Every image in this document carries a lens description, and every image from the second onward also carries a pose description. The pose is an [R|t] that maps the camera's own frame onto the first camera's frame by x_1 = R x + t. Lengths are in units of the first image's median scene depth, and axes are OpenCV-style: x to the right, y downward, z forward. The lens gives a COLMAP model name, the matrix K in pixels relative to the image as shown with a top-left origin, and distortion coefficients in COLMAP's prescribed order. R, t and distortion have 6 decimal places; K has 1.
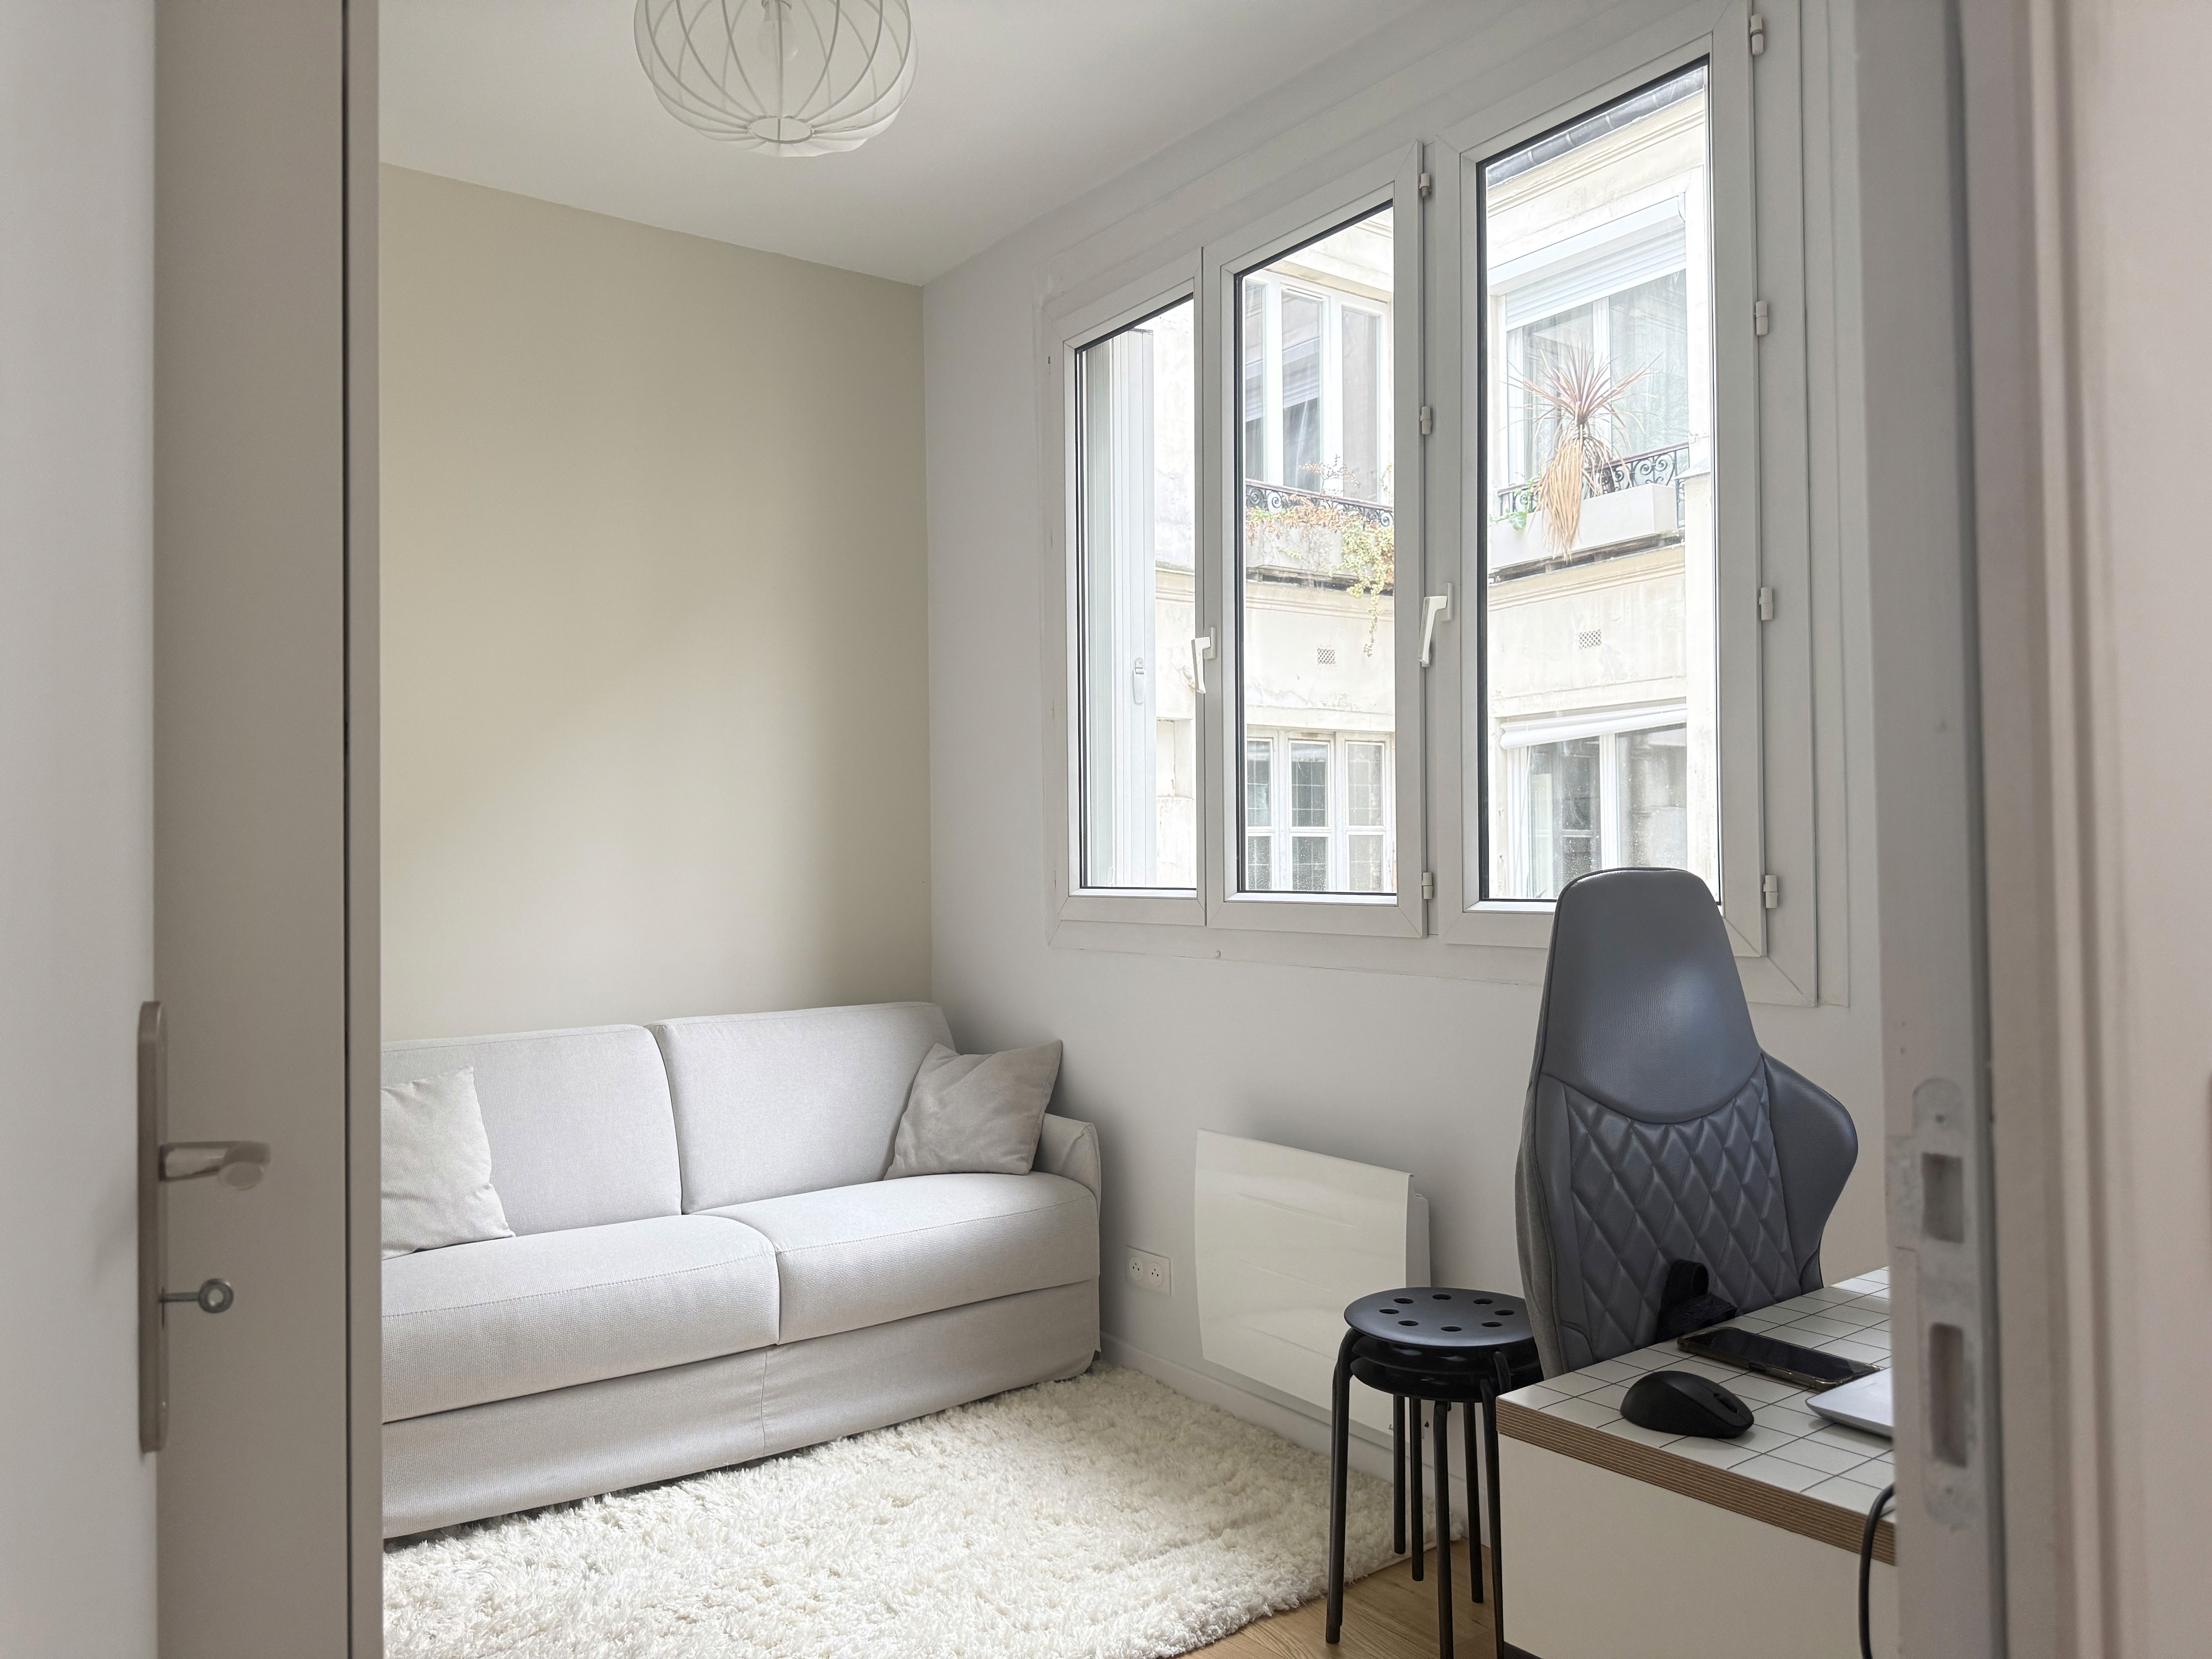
lens RADIAL K [[1562.9, 0, 1102.8], [0, 1562.9, 832.4], [0, 0, 1]] dist [-0.002962, -0.001118]
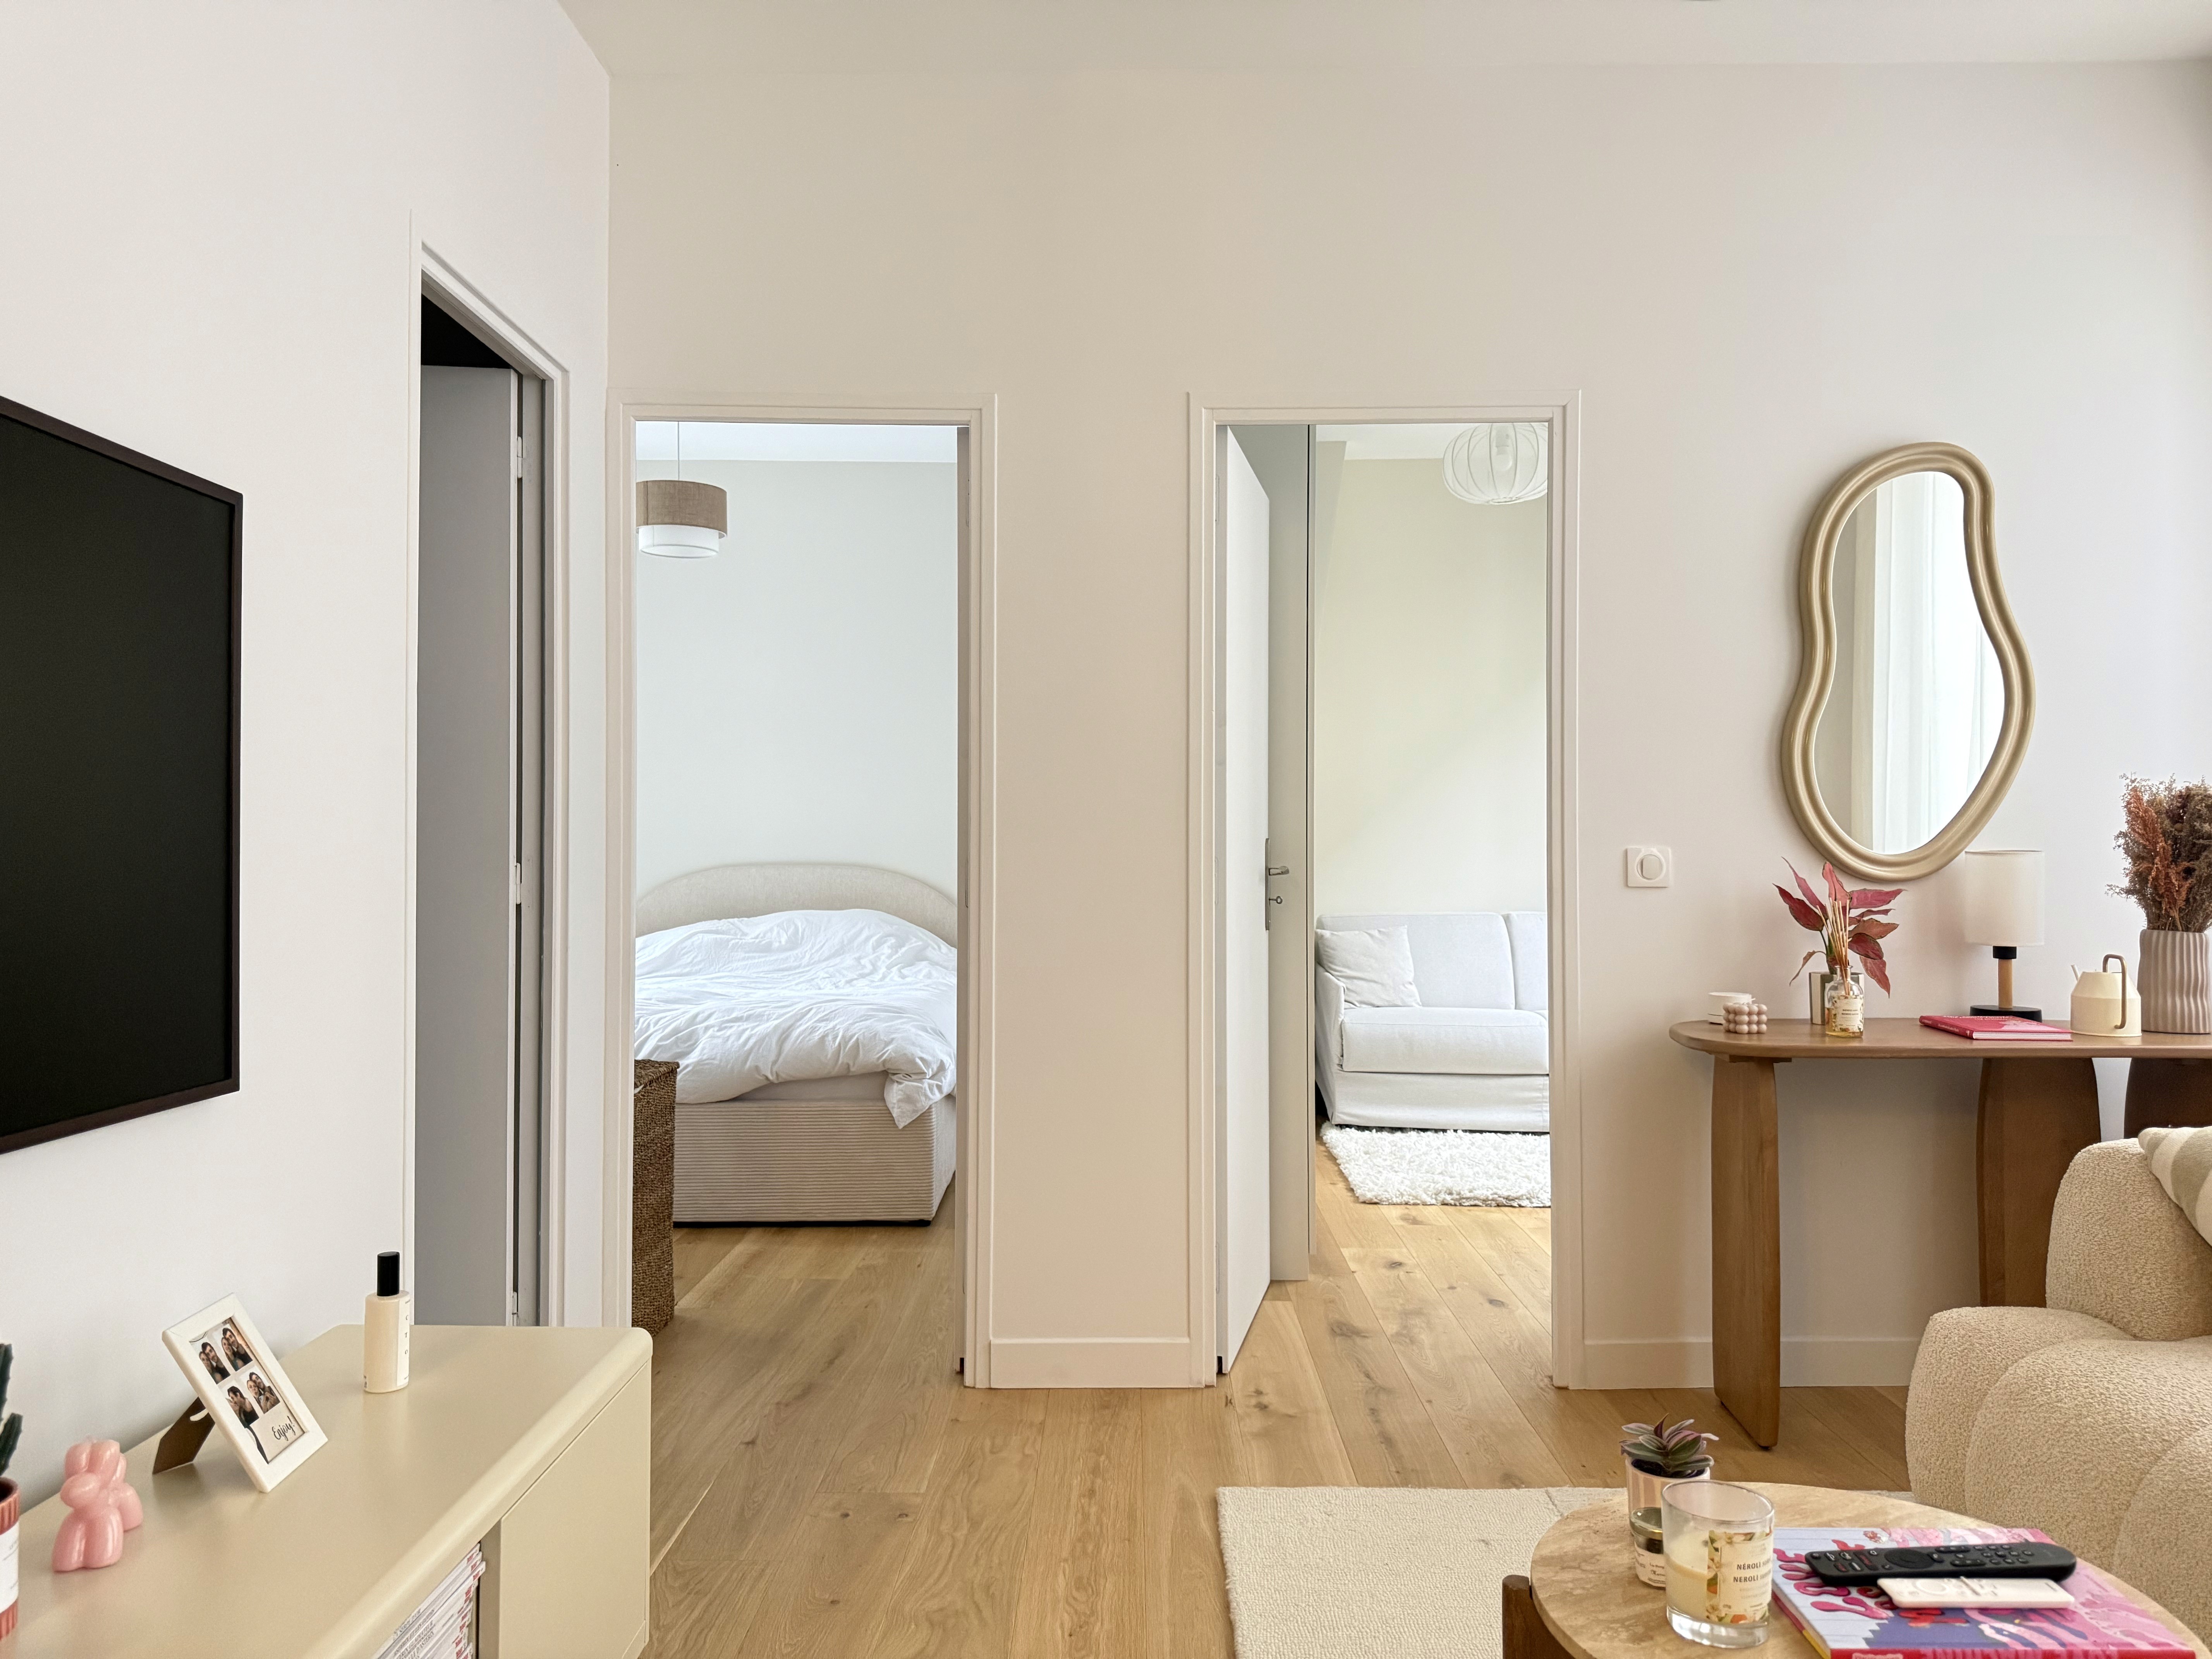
lens RADIAL K [[1562.9, 0, 1107.5], [0, 1562.9, 830.6], [0, 0, 1]] dist [-0.002962, -0.001118]
pose [[0.795286, 0.004793, -0.606215, 1.939668], [0.000801, 0.999960, 0.008957, 0.036579], [0.606233, -0.007609, 0.795250, -3.166191]]
